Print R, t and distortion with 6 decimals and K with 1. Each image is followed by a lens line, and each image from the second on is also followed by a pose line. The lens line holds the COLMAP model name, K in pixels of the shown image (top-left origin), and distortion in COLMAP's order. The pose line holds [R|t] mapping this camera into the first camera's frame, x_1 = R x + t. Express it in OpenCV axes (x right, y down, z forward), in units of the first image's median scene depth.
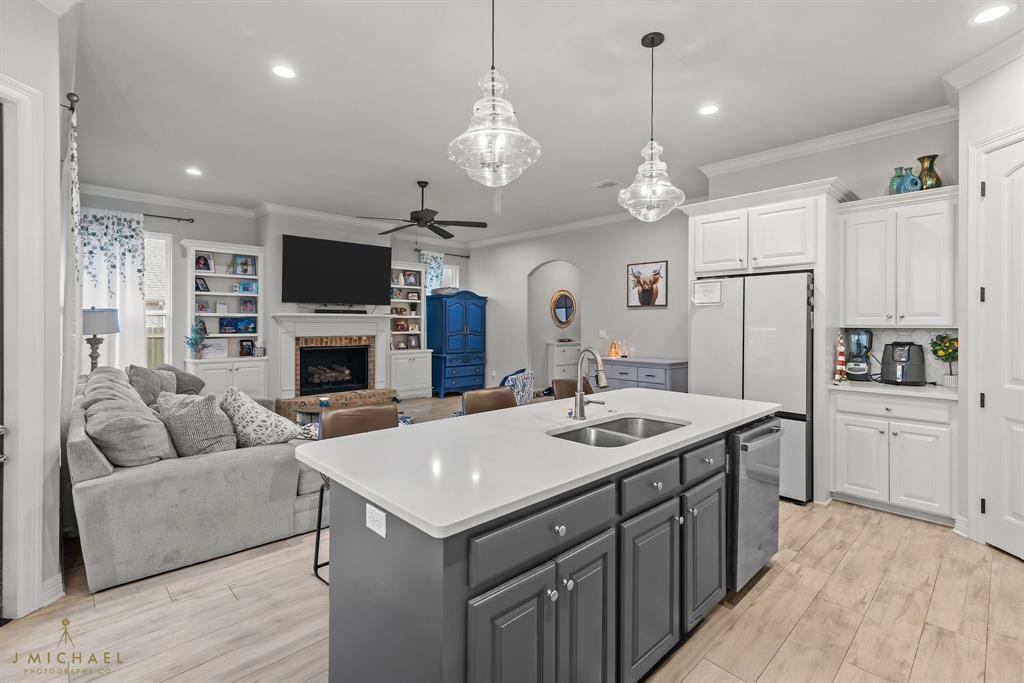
lens RADIAL K [[468.0, 0, 544.6], [0, 468.0, 315.7], [0, 0, 1]] dist [0.008860, 0.001494]
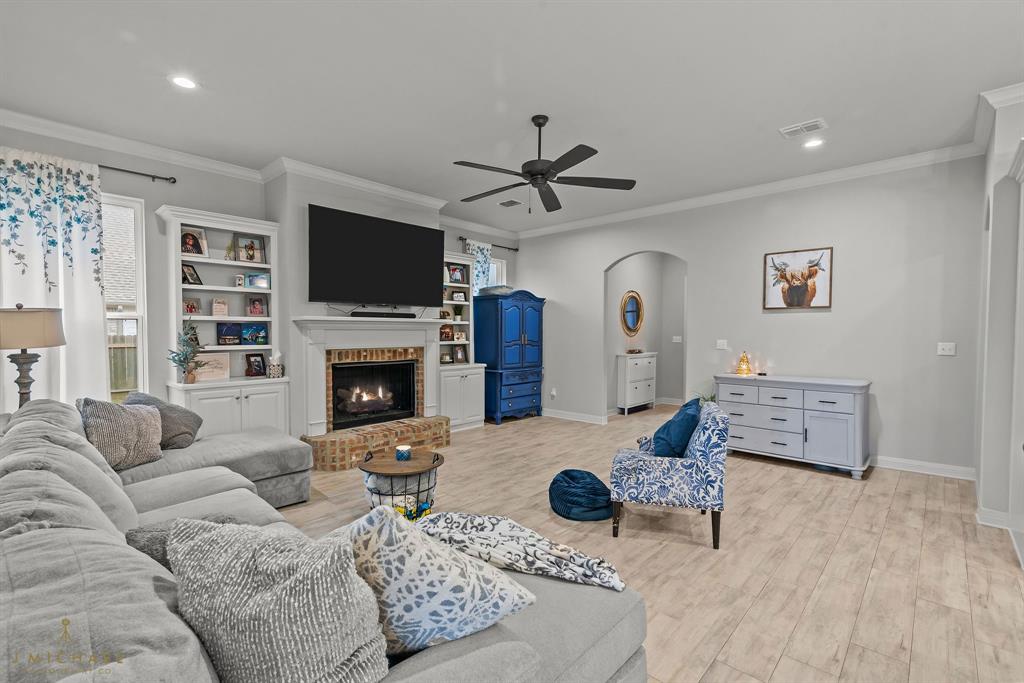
lens RADIAL K [[468.0, 0, 545.9], [0, 468.0, 337.9], [0, 0, 1]] dist [0.008860, 0.001494]
pose [[0.998521, -0.000945, 0.054354, -0.231381], [-0.000765, 0.999506, 0.031431, 0.004284], [-0.054357, -0.031426, 0.998027, 0.263434]]
